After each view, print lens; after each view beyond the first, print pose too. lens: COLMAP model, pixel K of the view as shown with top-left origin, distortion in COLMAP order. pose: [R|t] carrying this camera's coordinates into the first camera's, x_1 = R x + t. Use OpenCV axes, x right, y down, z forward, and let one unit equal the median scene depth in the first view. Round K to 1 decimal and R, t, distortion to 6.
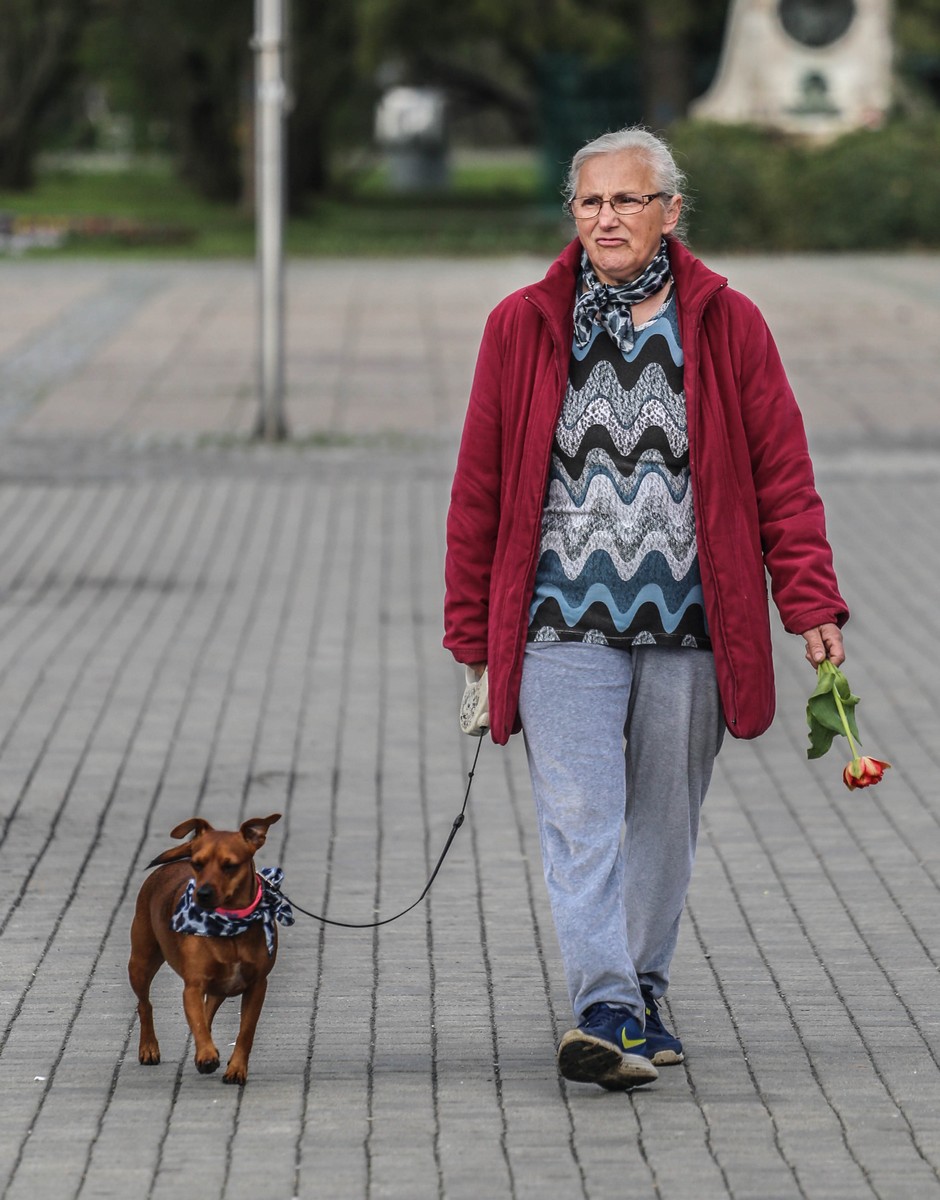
lens RADIAL K [[7165.9, 0, 470.0], [0, 7165.9, 600.0], [0, 0, 1]] dist [0.601705, 0.000000]
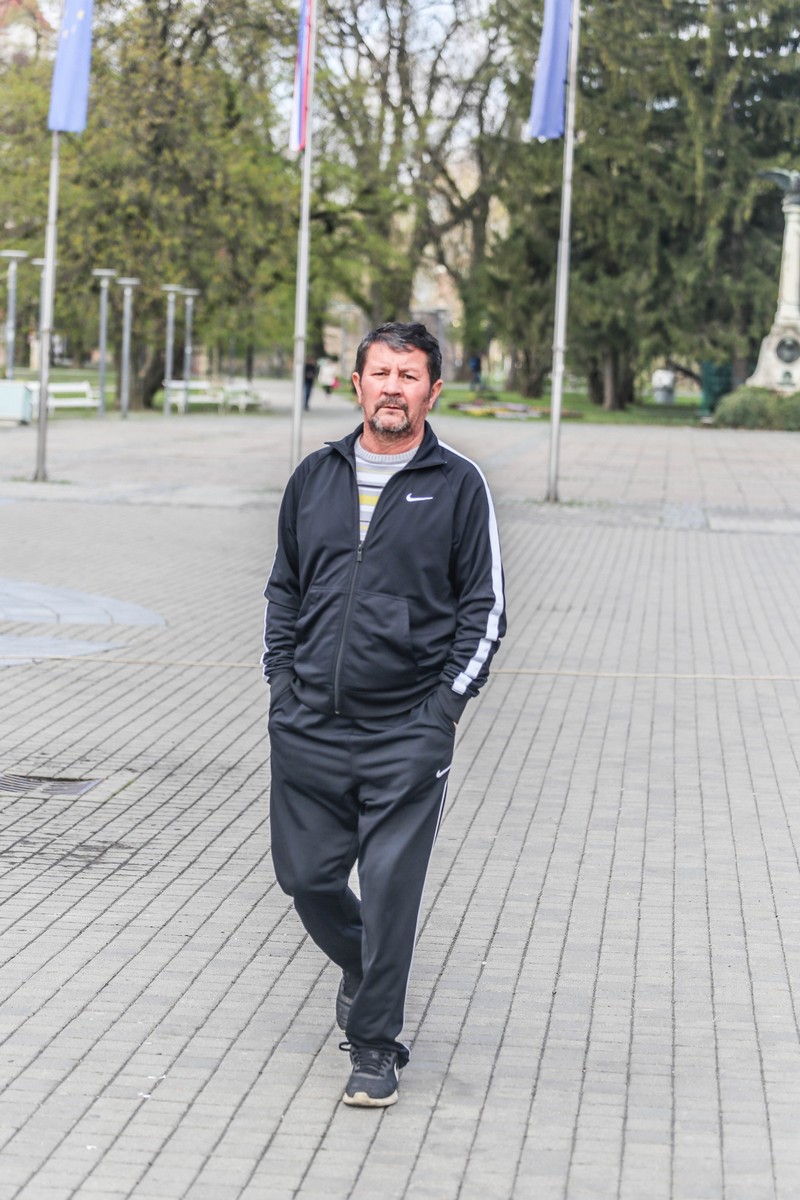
lens RADIAL K [[2856.1, 0, 399.5], [0, 2856.1, 600.2], [0, 0, 1]] dist [-0.267977, 0.000000]
pose [[0.995923, 0.047129, -0.076918, -0.017490], [-0.046219, 0.998839, 0.013572, 0.013284], [0.077469, -0.009962, 0.996945, -0.189390]]
